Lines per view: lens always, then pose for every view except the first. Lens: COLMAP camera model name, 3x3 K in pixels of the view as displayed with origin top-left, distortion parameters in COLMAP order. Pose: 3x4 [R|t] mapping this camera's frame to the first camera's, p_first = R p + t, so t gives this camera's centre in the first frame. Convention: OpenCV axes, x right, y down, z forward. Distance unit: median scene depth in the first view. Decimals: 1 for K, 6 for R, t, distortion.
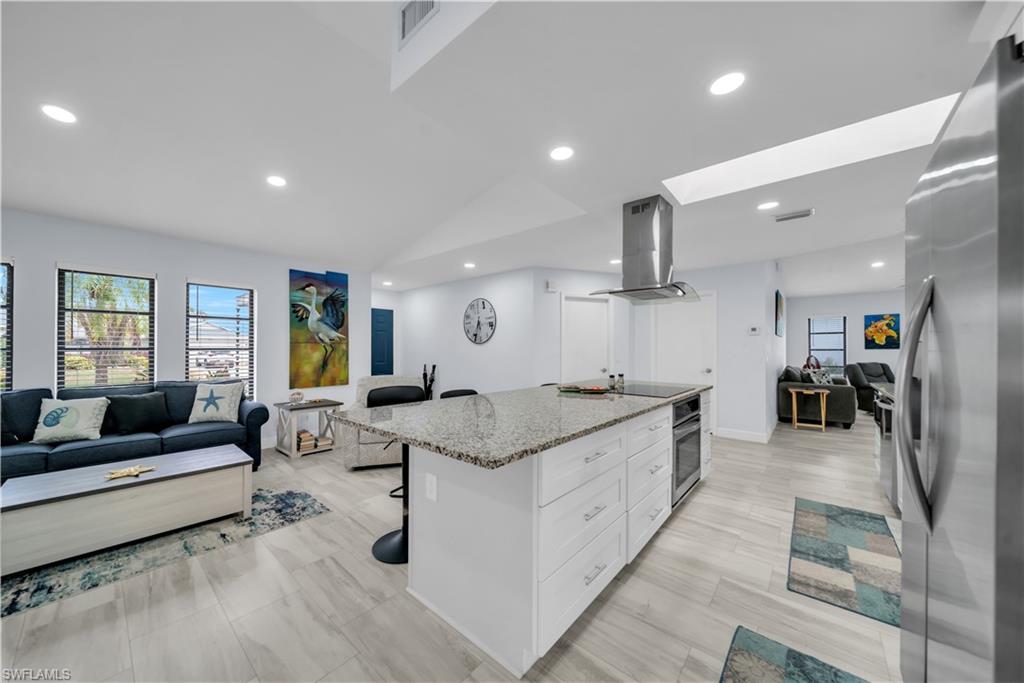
lens RADIAL K [[354.6, 0, 517.8], [0, 354.6, 348.0], [0, 0, 1]] dist [-0.004666, -0.000013]
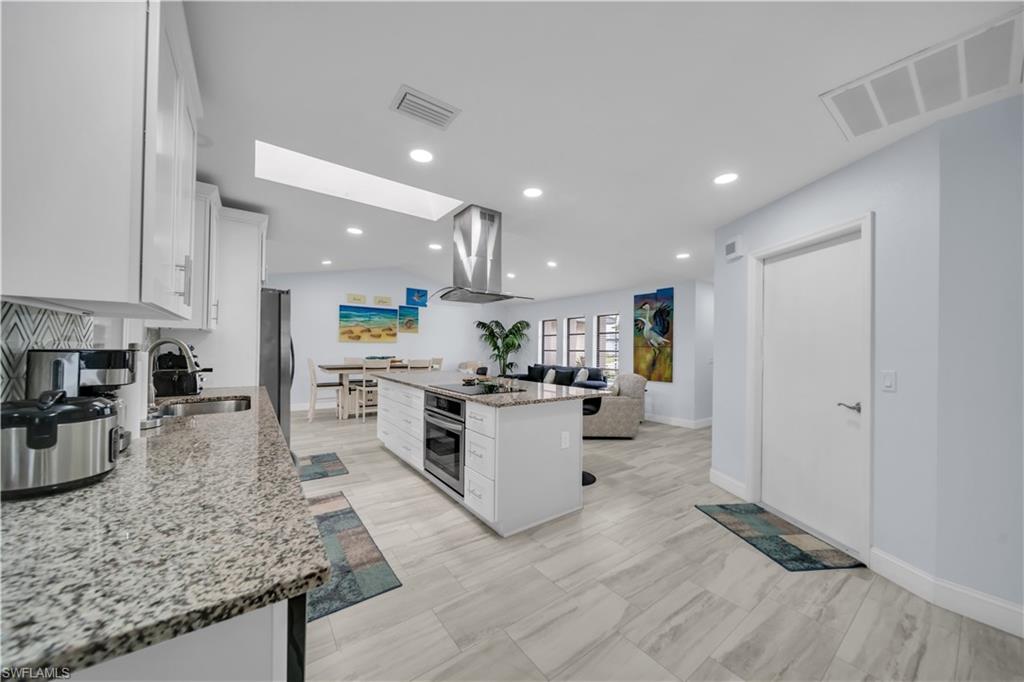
lens RADIAL K [[354.6, 0, 506.6], [0, 354.6, 347.3], [0, 0, 1]] dist [-0.004666, -0.000013]
pose [[-0.246865, -0.010954, -0.968988, 0.786637], [-0.009106, 0.999918, -0.008984, 0.003302], [0.969007, 0.006606, -0.246944, 0.774752]]
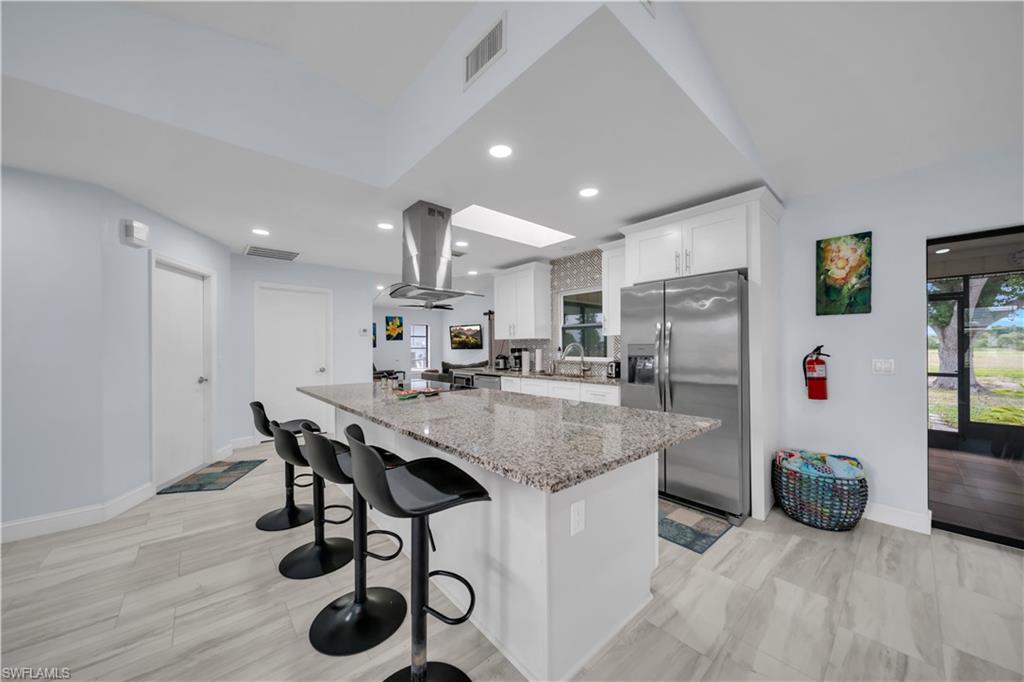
lens RADIAL K [[354.6, 0, 512.5], [0, 354.6, 335.3], [0, 0, 1]] dist [-0.004666, -0.000013]
pose [[0.145022, 0.030152, 0.988969, -0.364937], [-0.000158, 0.999536, -0.030451, -0.001430], [-0.989428, 0.004259, 0.144960, 0.343338]]
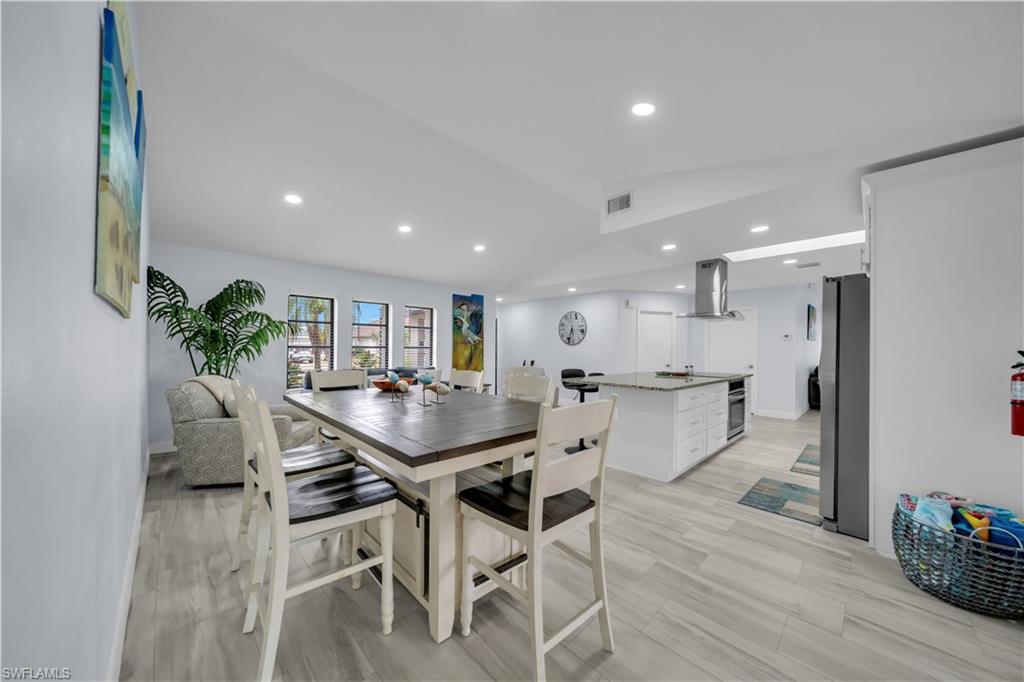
lens RADIAL K [[354.6, 0, 518.6], [0, 354.6, 345.9], [0, 0, 1]] dist [-0.004666, -0.000013]
pose [[0.995832, 0.007478, -0.090902, -0.212564], [-0.007978, 0.999955, -0.005136, -0.000231], [0.090859, 0.005840, 0.995847, -0.408685]]
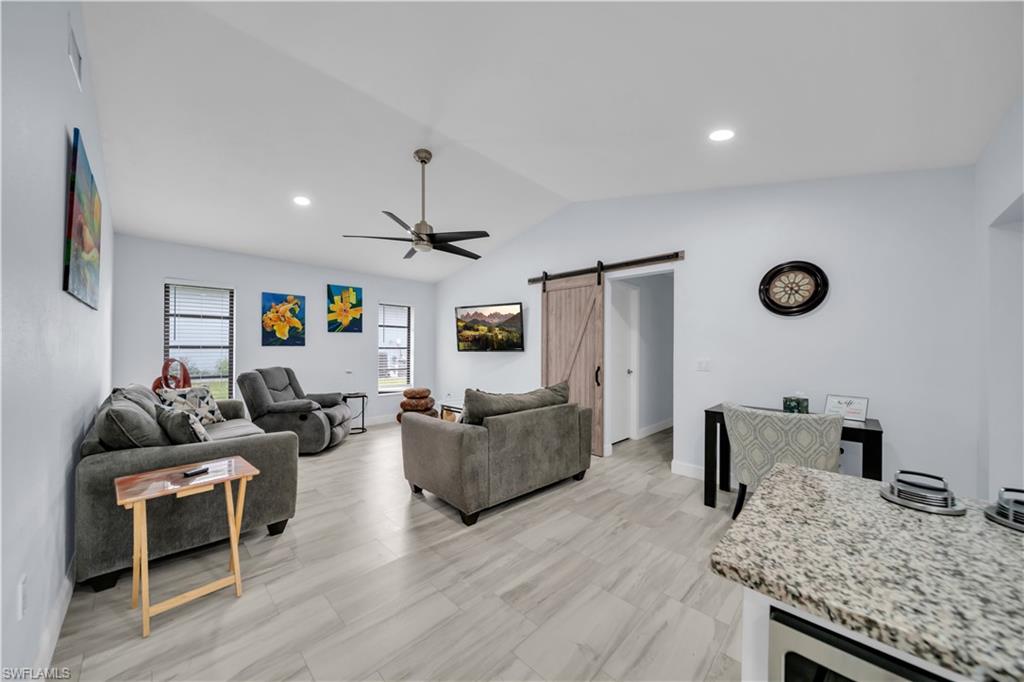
lens RADIAL K [[354.6, 0, 517.3], [0, 354.6, 345.1], [0, 0, 1]] dist [-0.004666, -0.000013]
pose [[0.065867, 0.006298, 0.997809, 0.573057], [-0.007869, 0.999952, -0.005792, 0.002011], [-0.997797, -0.007471, 0.065913, 0.751554]]
